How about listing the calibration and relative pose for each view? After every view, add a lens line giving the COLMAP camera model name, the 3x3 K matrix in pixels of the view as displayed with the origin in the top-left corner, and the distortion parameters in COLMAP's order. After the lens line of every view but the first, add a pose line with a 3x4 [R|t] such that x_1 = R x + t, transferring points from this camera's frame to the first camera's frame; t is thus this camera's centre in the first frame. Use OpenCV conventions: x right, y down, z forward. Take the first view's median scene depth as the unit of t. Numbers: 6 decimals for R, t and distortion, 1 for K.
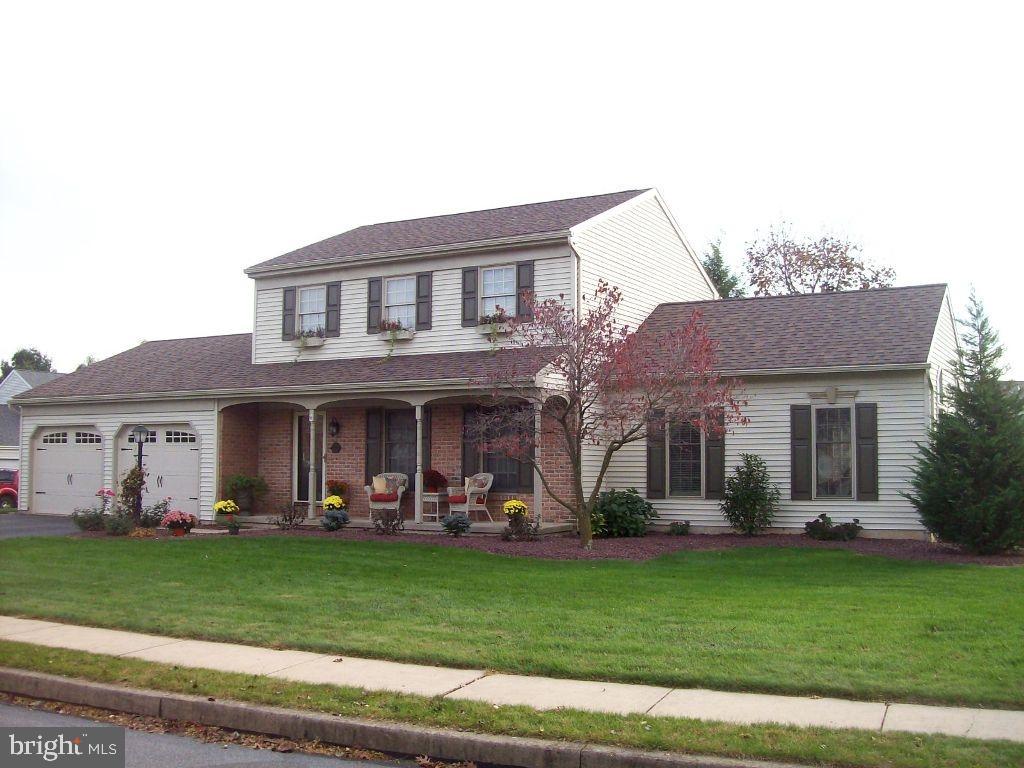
lens RADIAL K [[1087.2, 0, 510.6], [0, 1087.2, 388.9], [0, 0, 1]] dist [-0.135204, 0.000000]
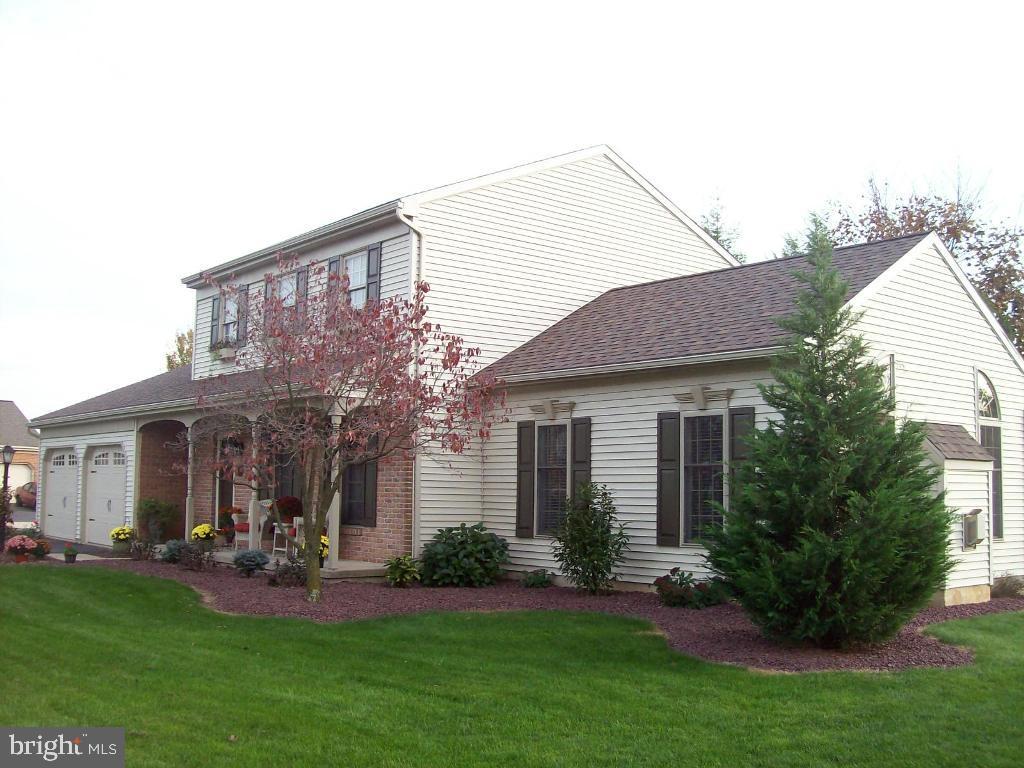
lens RADIAL K [[1087.2, 0, 512.8], [0, 1087.2, 380.9], [0, 0, 1]] dist [-0.135204, 0.000000]
pose [[0.931739, -0.026571, -0.362156, 0.413689], [0.014565, 0.999251, -0.035843, 0.017419], [0.362837, 0.028121, 0.931428, 0.279800]]
